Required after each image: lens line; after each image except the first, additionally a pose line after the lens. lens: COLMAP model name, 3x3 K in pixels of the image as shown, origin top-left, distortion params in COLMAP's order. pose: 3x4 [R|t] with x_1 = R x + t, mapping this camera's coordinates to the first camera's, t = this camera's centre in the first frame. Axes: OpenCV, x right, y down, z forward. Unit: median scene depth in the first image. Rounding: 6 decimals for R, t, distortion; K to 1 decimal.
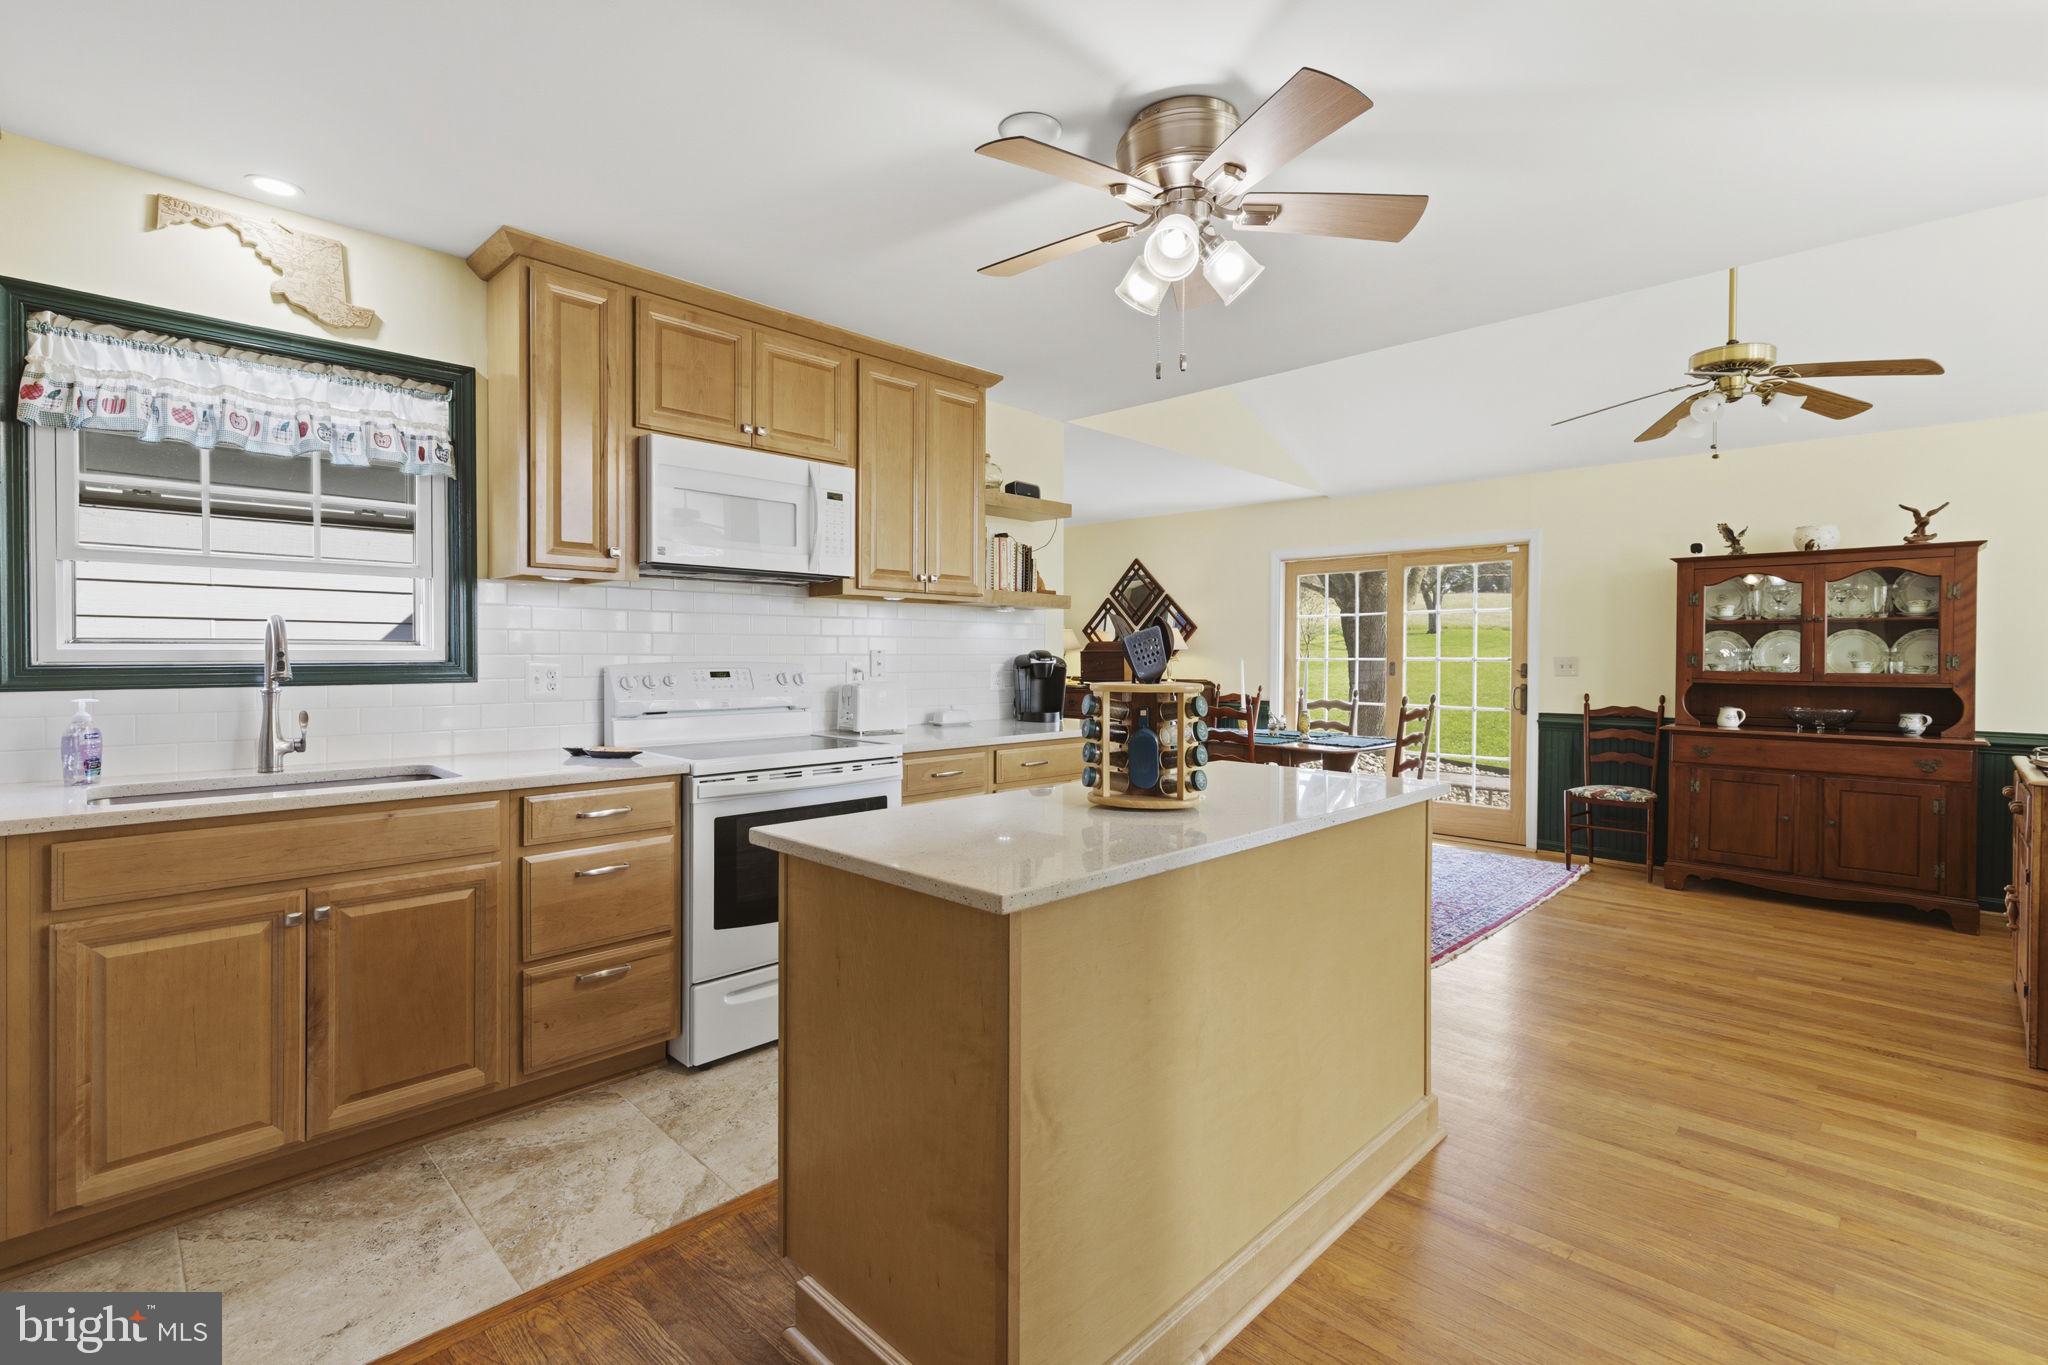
lens RADIAL K [[939.8, 0, 1042.6], [0, 939.8, 680.3], [0, 0, 1]] dist [0.013750, -0.001897]
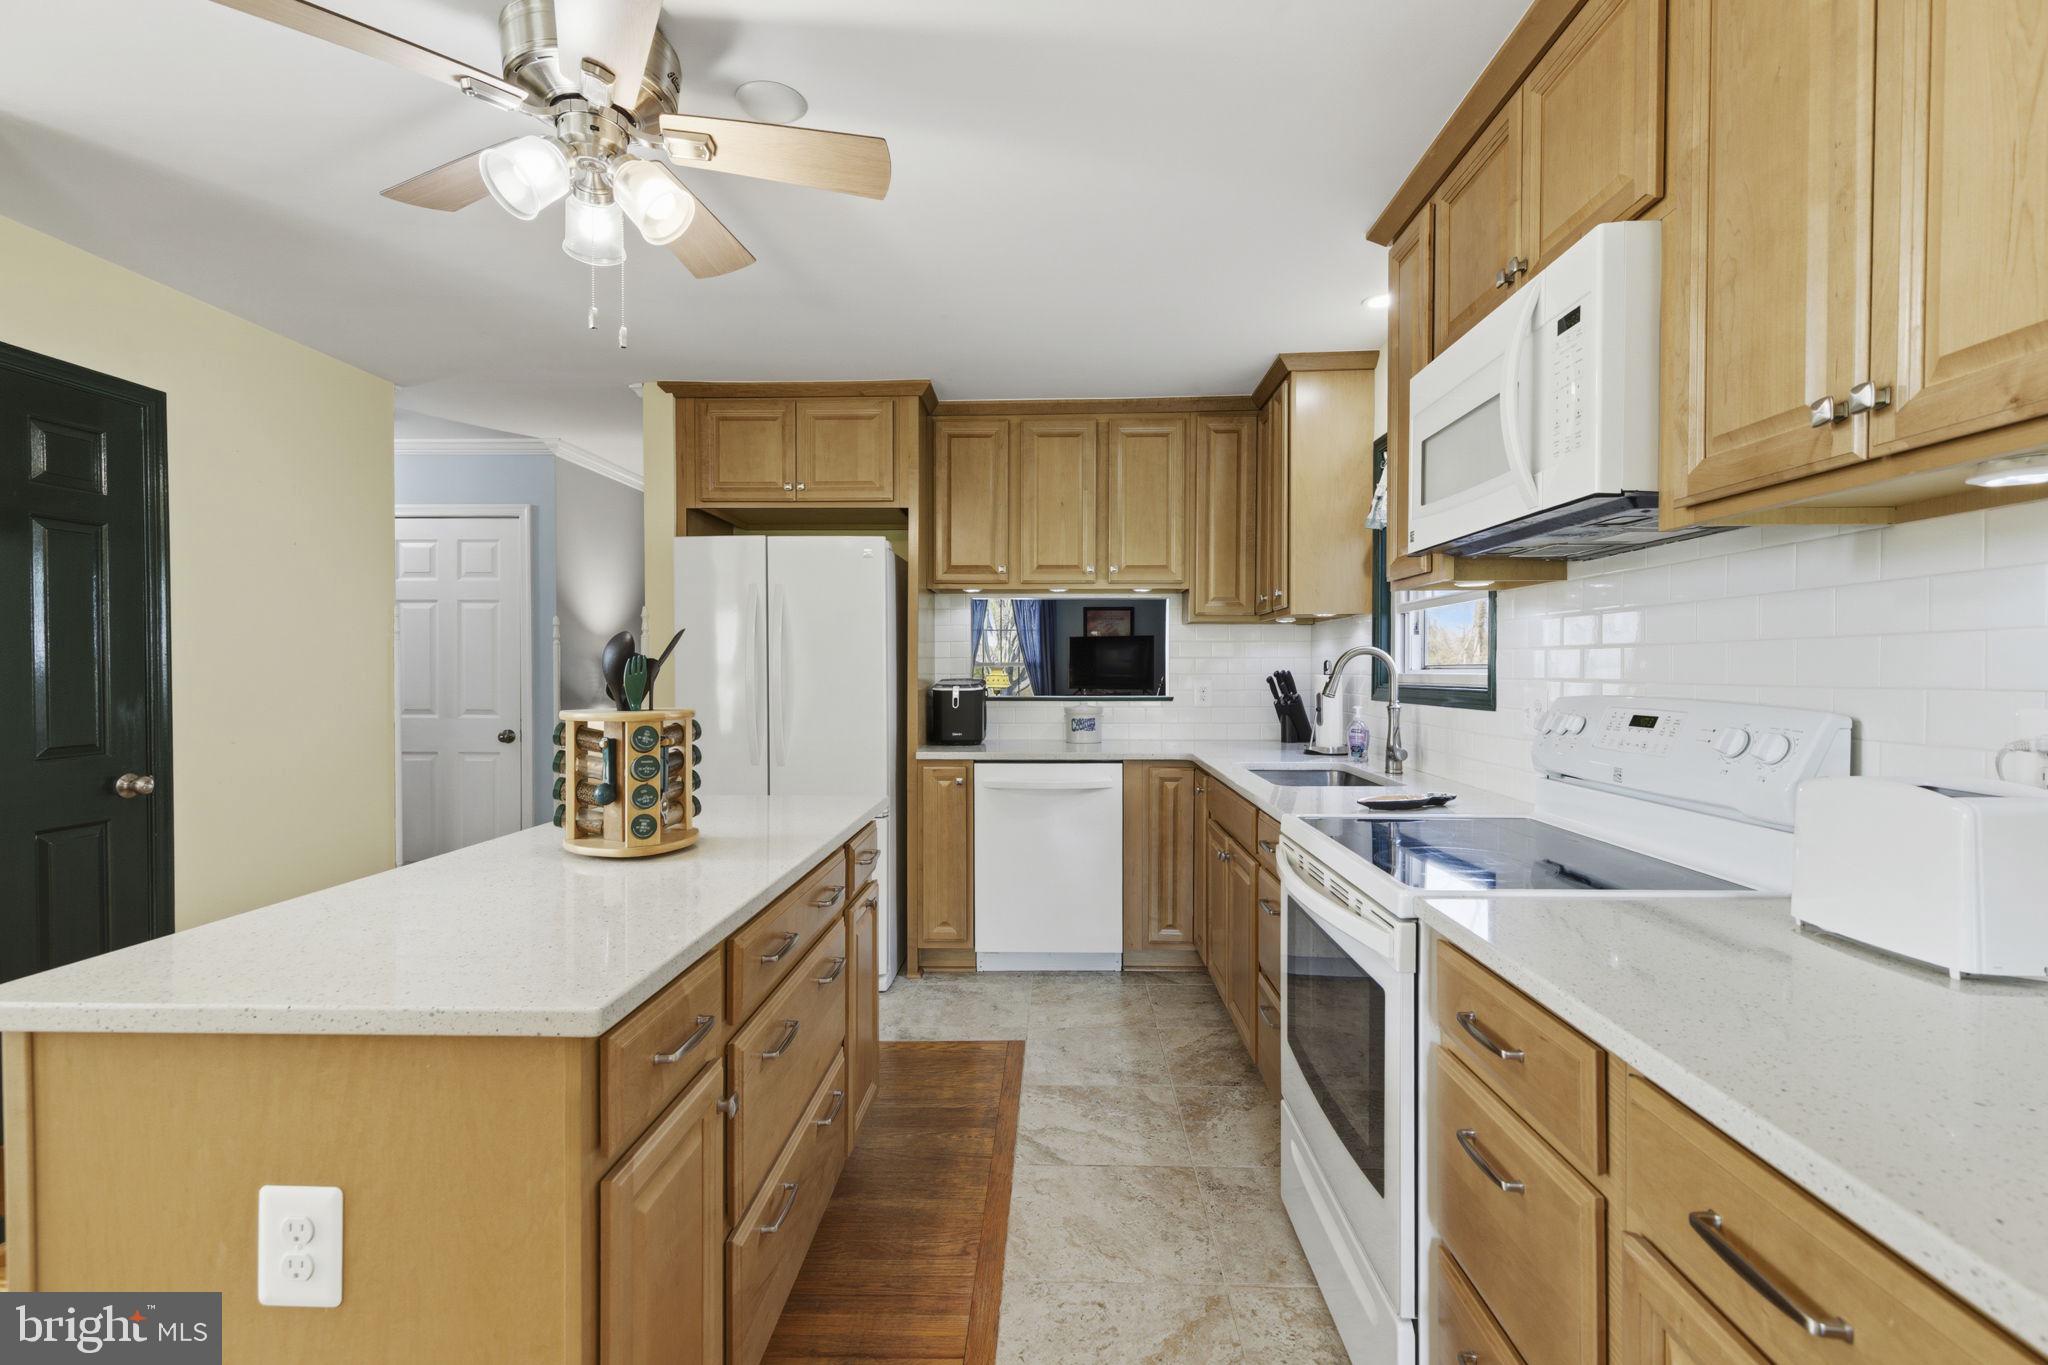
lens RADIAL K [[939.8, 0, 1015.1], [0, 939.8, 676.5], [0, 0, 1]] dist [0.013750, -0.001897]
pose [[-0.757968, 0.008893, -0.652231, 0.360788], [-0.011653, 0.999563, 0.027171, -0.057397], [0.652187, 0.028195, -0.757533, 1.634770]]
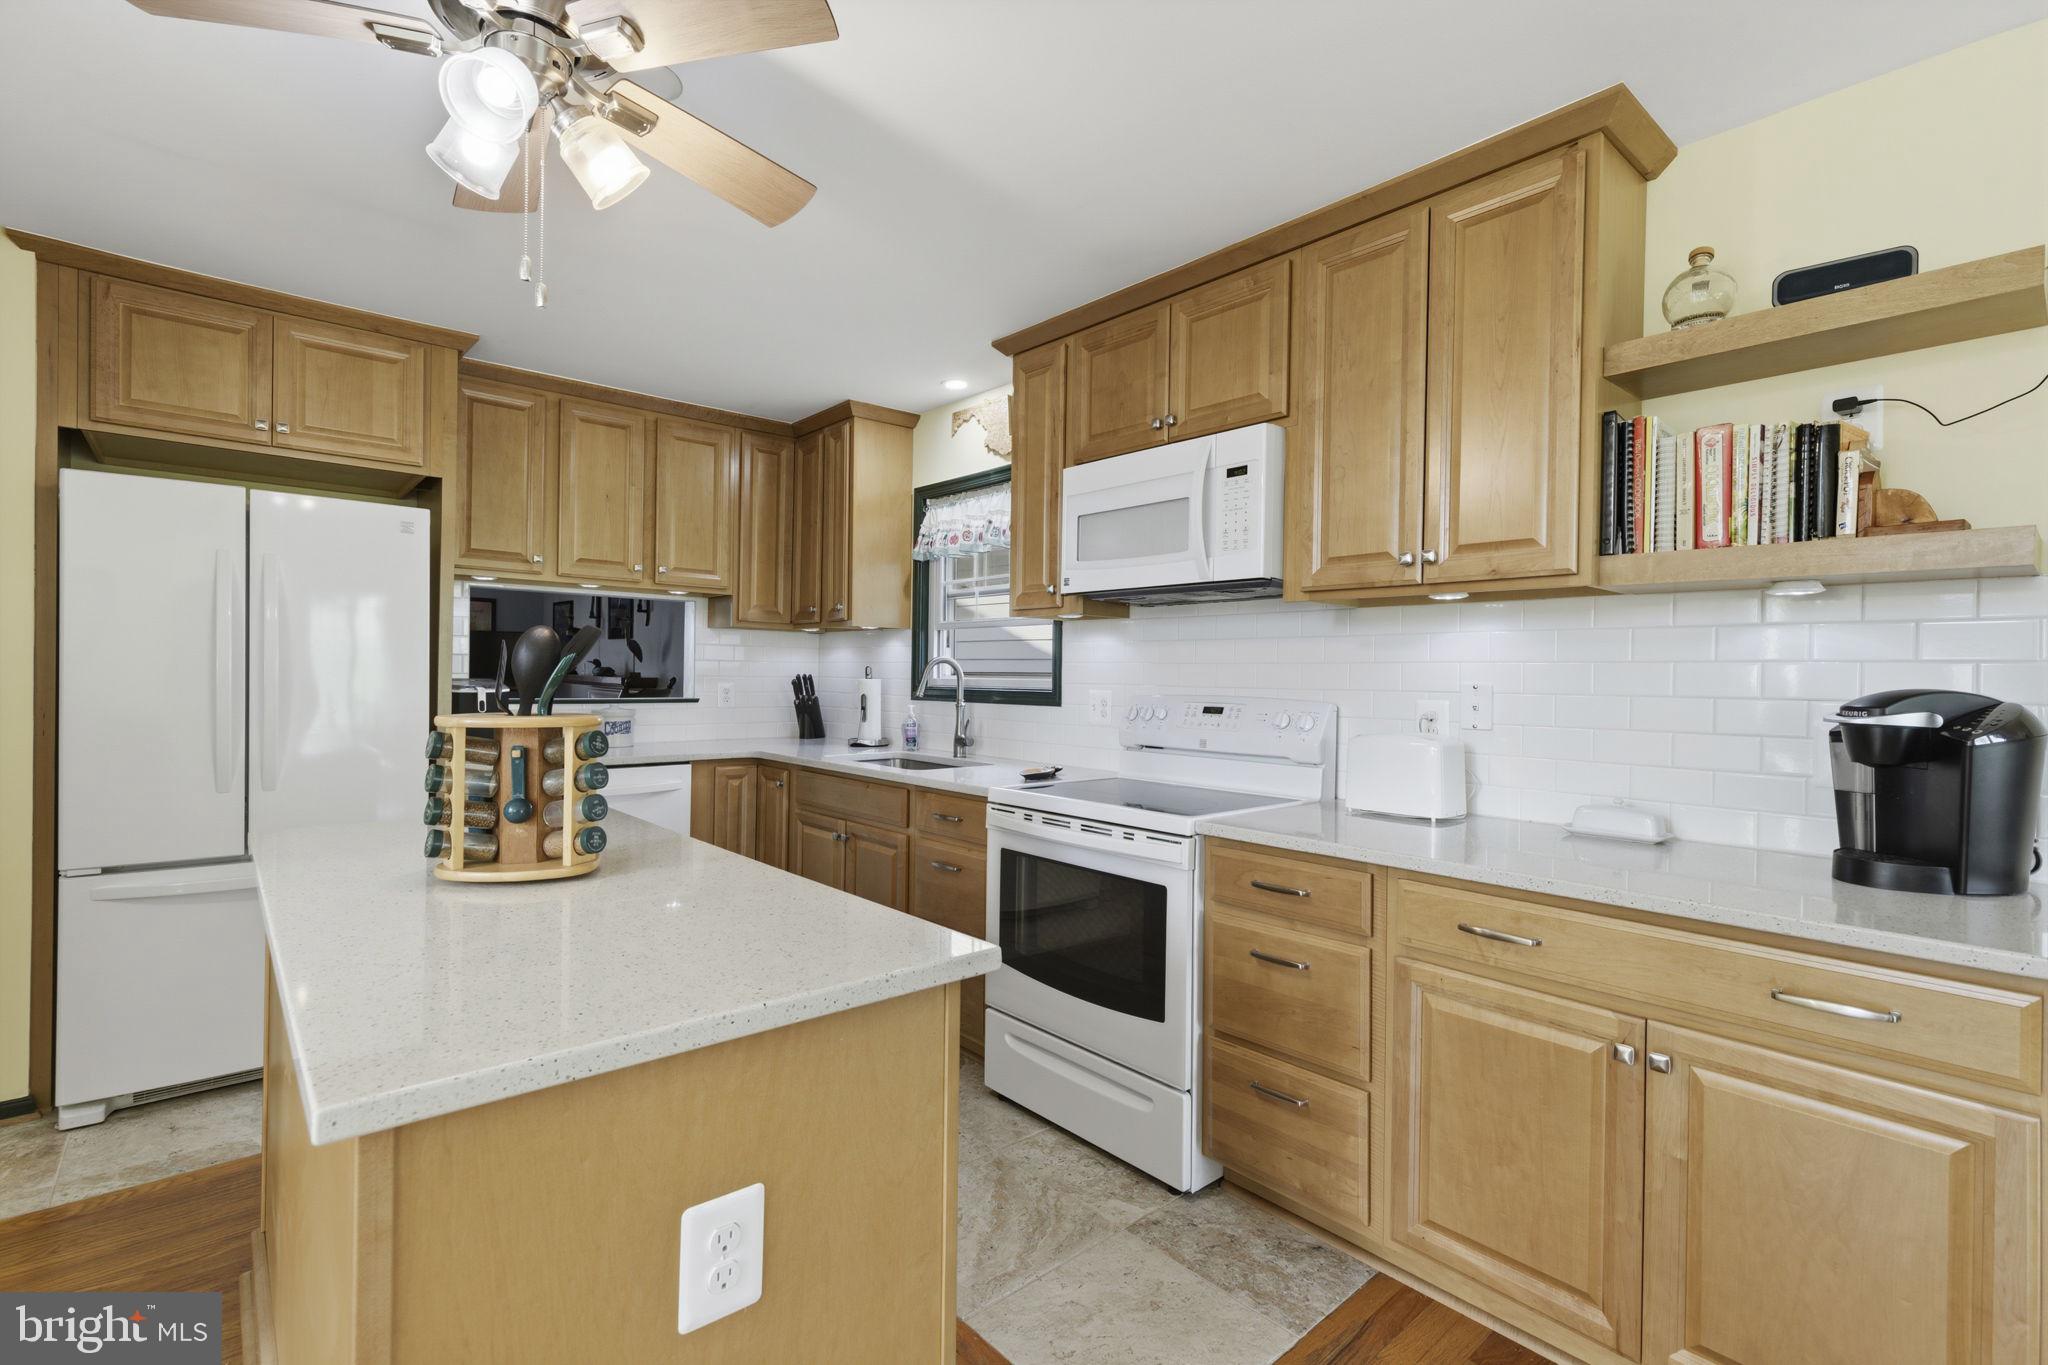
lens RADIAL K [[939.8, 0, 1017.6], [0, 939.8, 675.2], [0, 0, 1]] dist [0.013750, -0.001897]
pose [[-0.102276, 0.001772, -0.994754, 0.729398], [-0.036338, 0.999324, 0.005516, -0.050863], [0.994092, 0.036712, -0.102142, 1.274200]]
